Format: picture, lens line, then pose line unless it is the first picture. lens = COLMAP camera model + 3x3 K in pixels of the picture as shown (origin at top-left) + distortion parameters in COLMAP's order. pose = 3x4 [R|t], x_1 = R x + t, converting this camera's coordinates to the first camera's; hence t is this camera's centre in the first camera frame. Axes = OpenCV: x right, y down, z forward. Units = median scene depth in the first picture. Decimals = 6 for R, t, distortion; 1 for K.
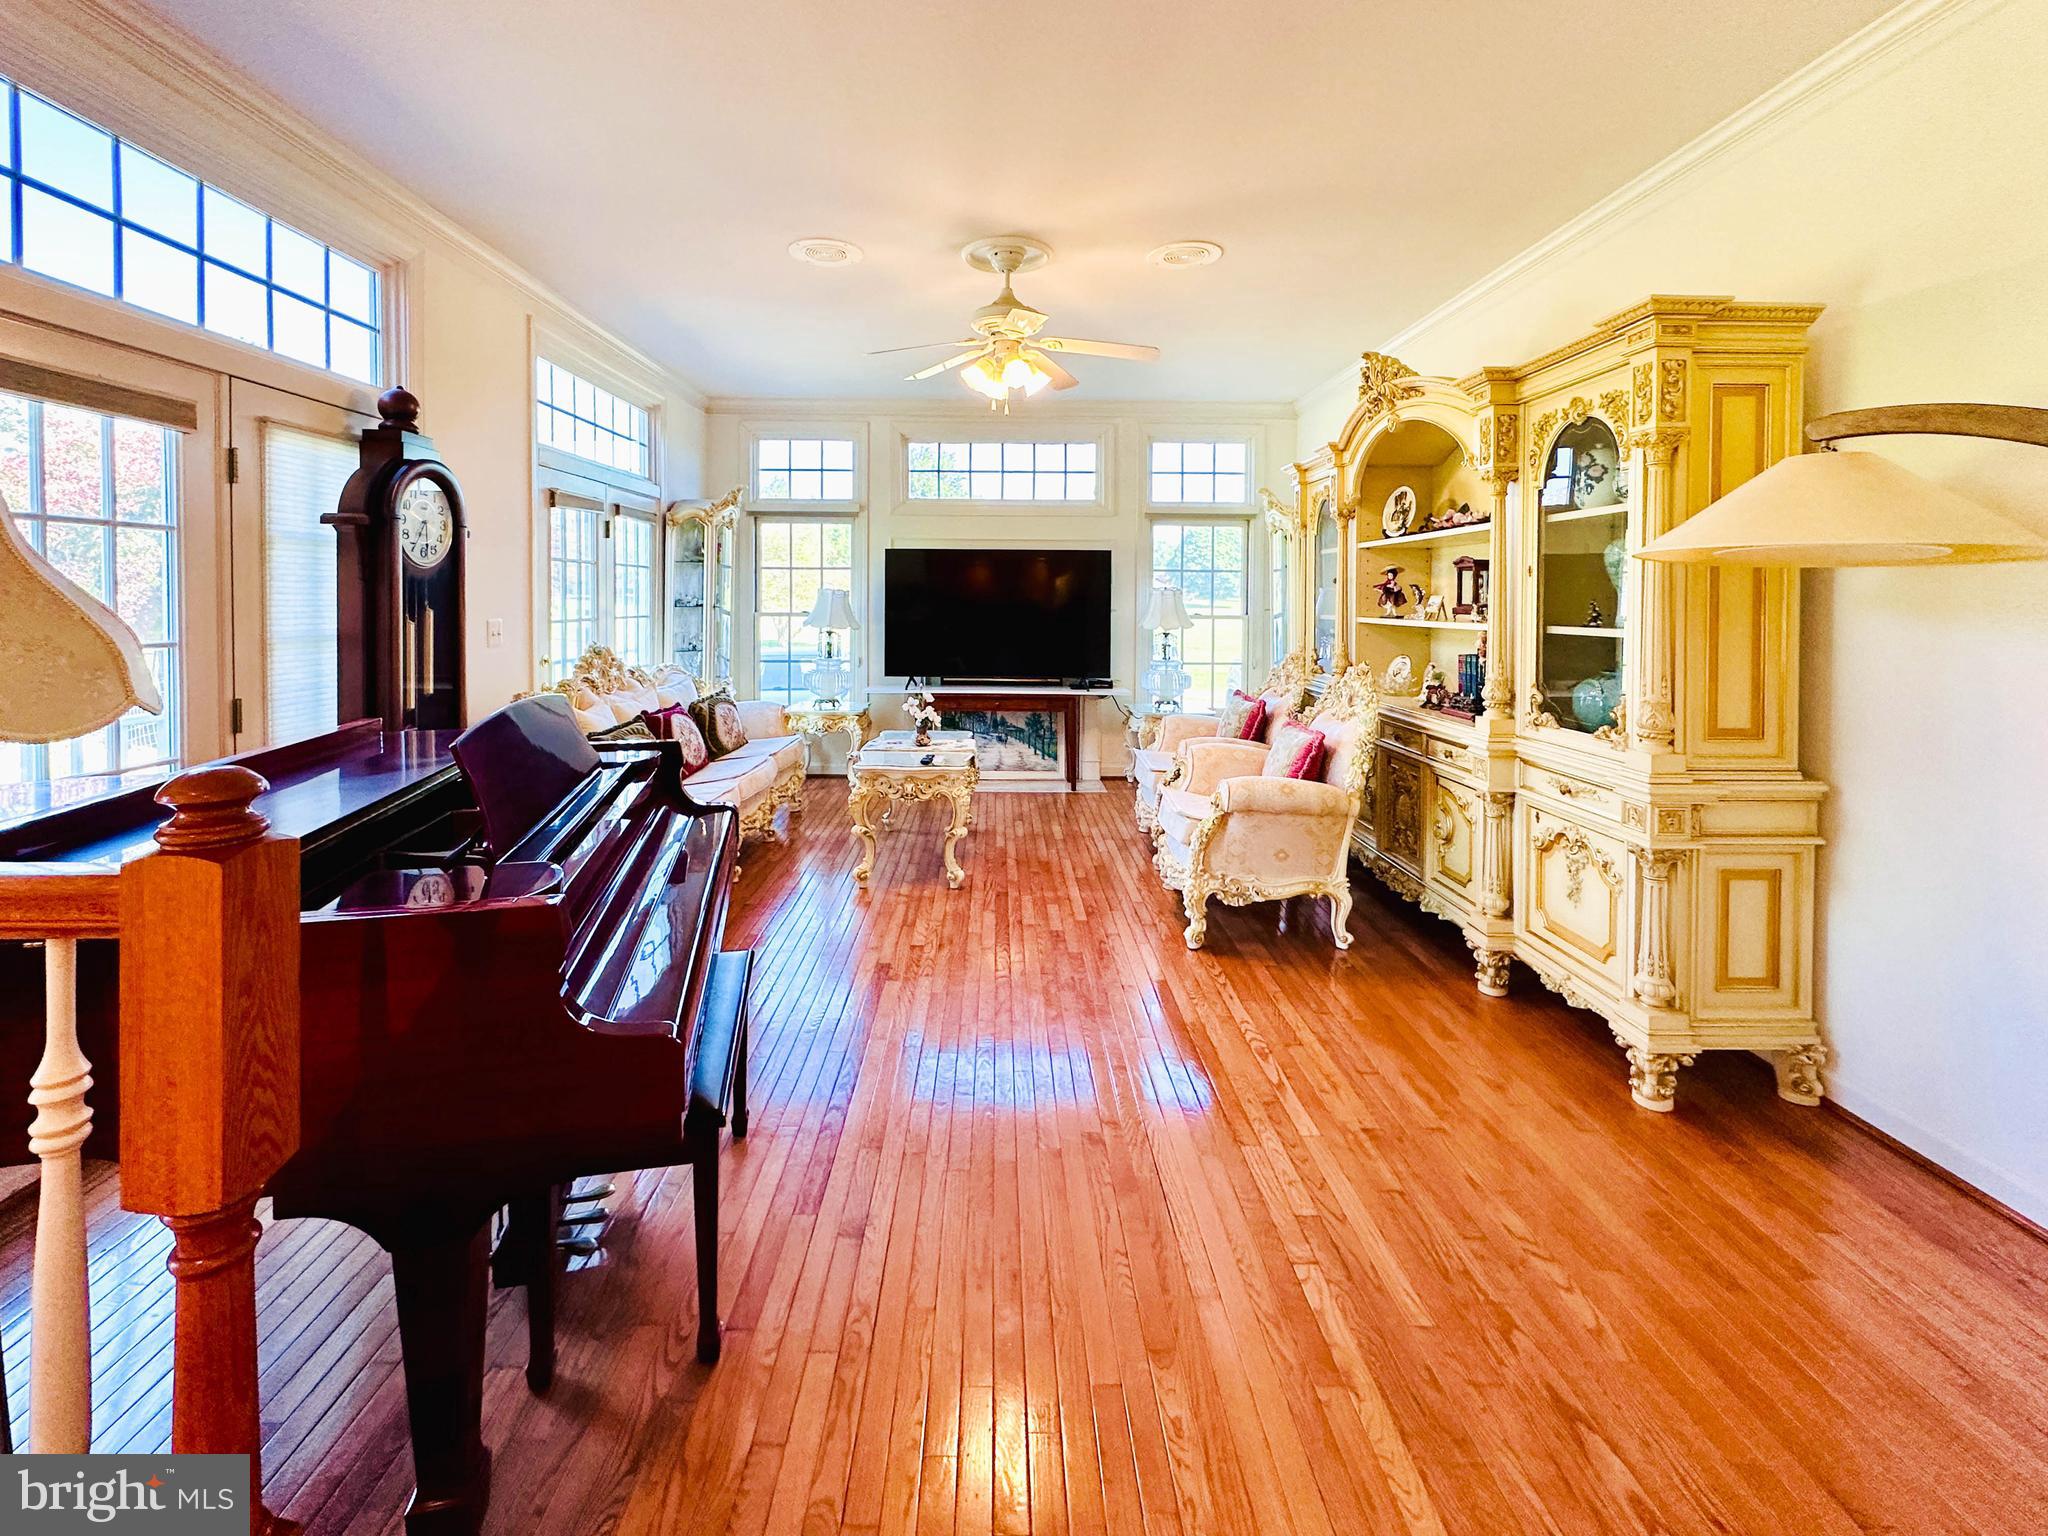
lens RADIAL K [[871.8, 0, 1032.5], [0, 871.8, 649.7], [0, 0, 1]] dist [-0.005282, 0.000518]
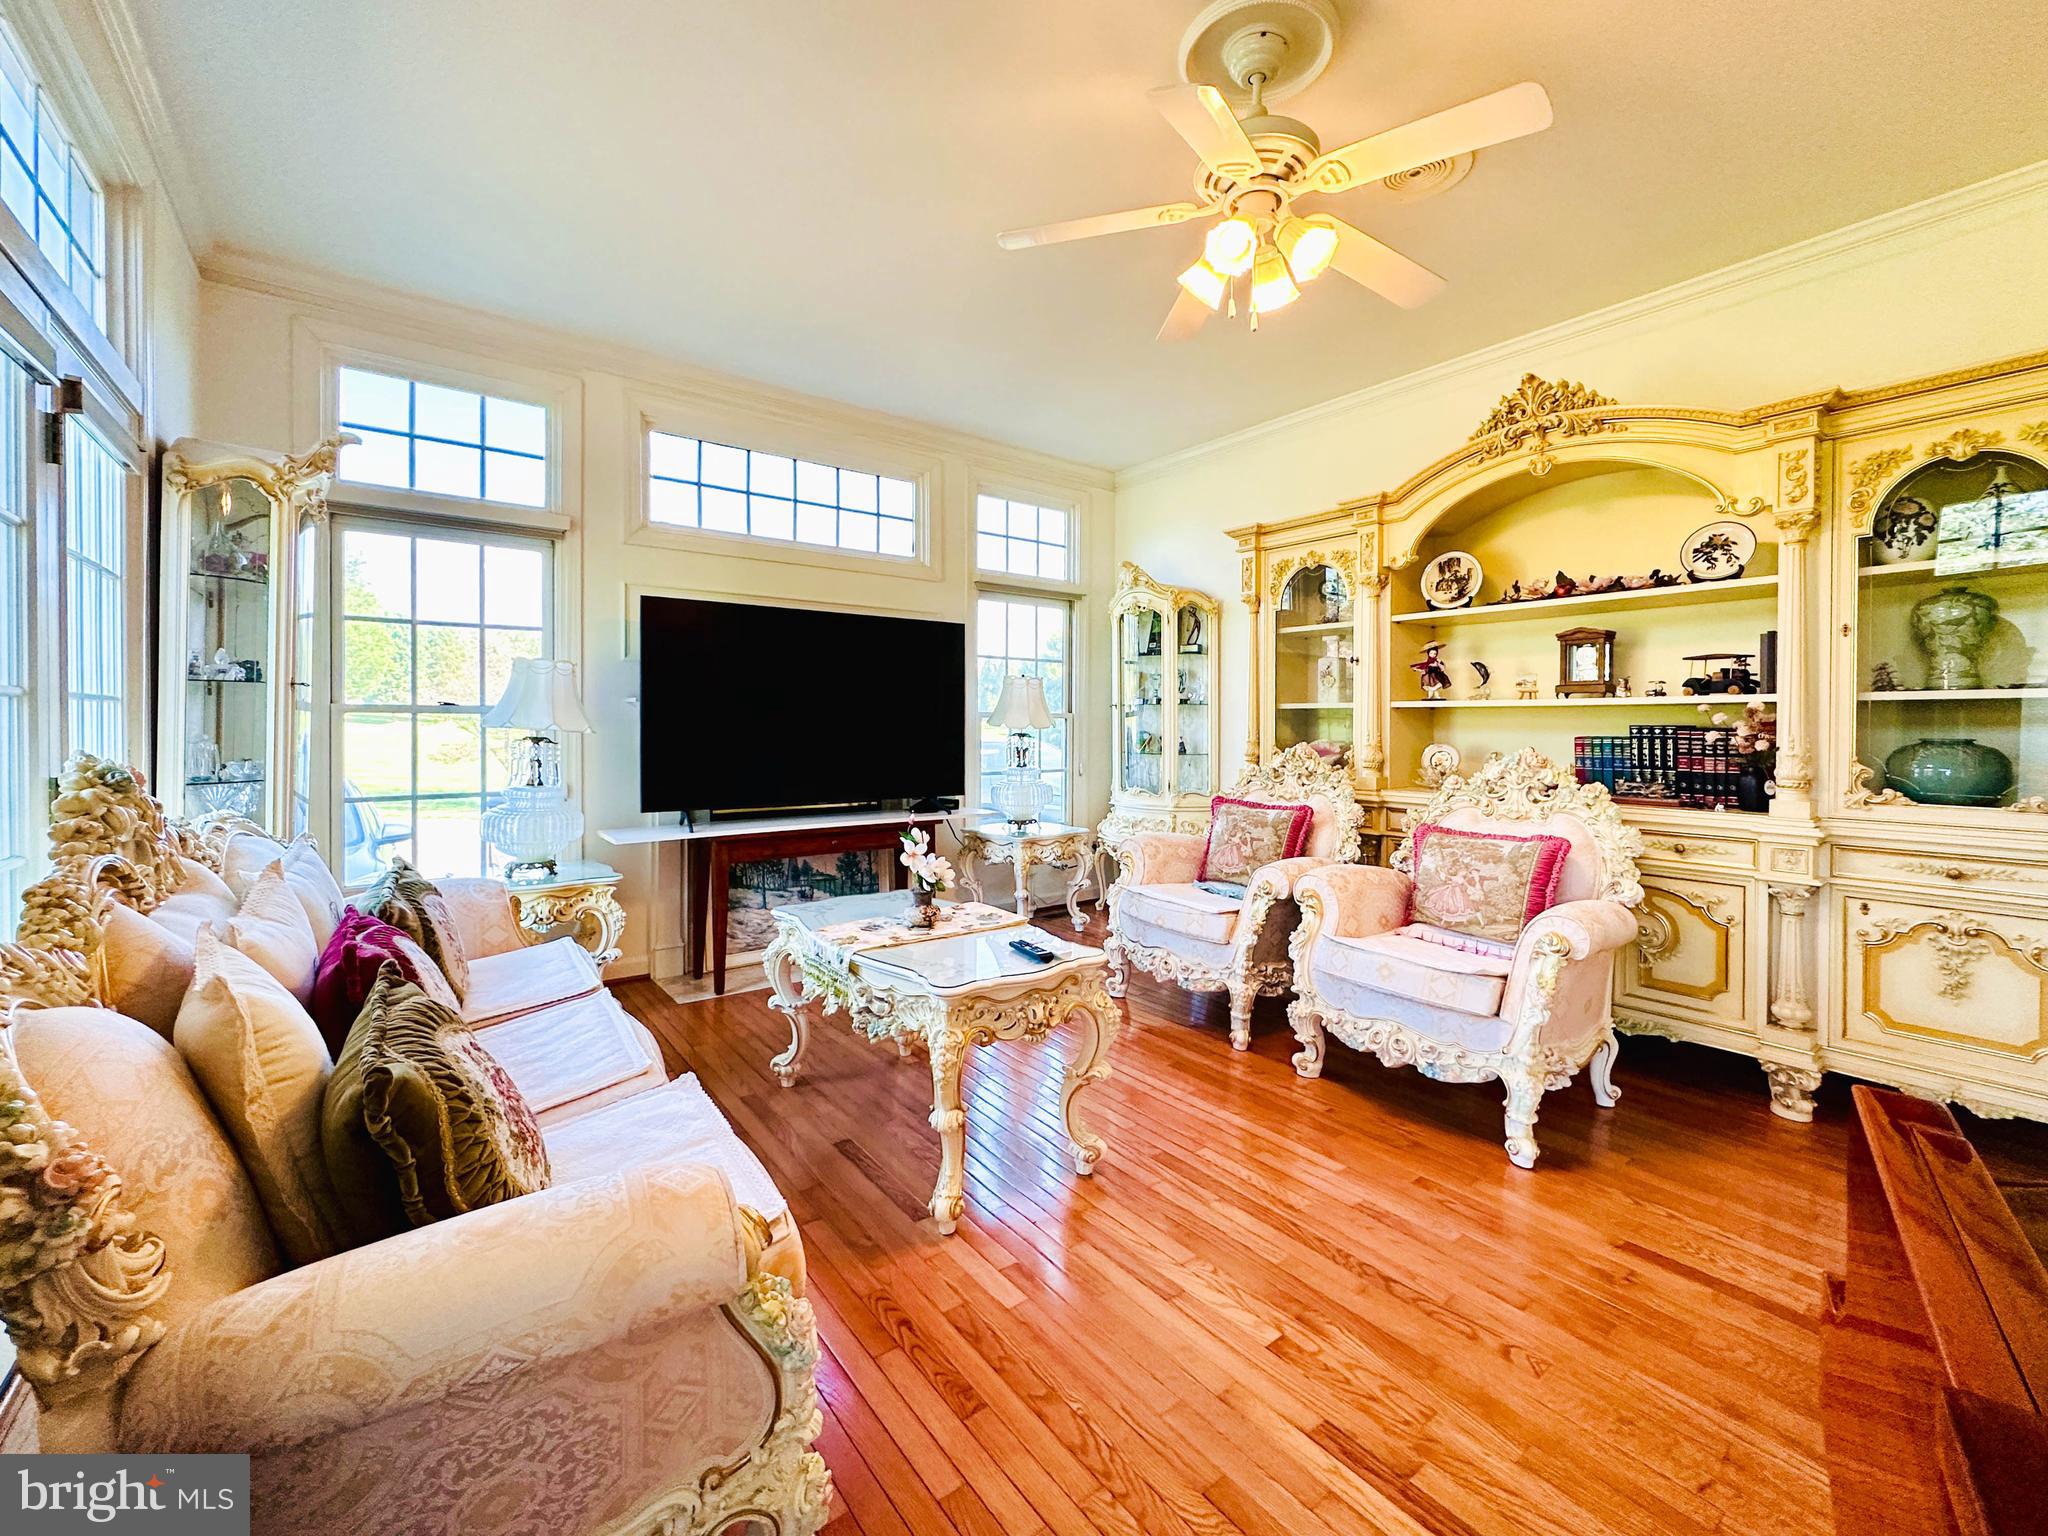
lens RADIAL K [[858.9, 0, 1096.2], [0, 858.9, 744.4], [0, 0, 1]] dist [-0.009497, 0.002709]
pose [[0.808064, -0.021527, 0.588701, -0.324890], [0.037320, 0.999195, -0.014689, 0.005572], [-0.587911, 0.033840, 0.808218, 0.439949]]
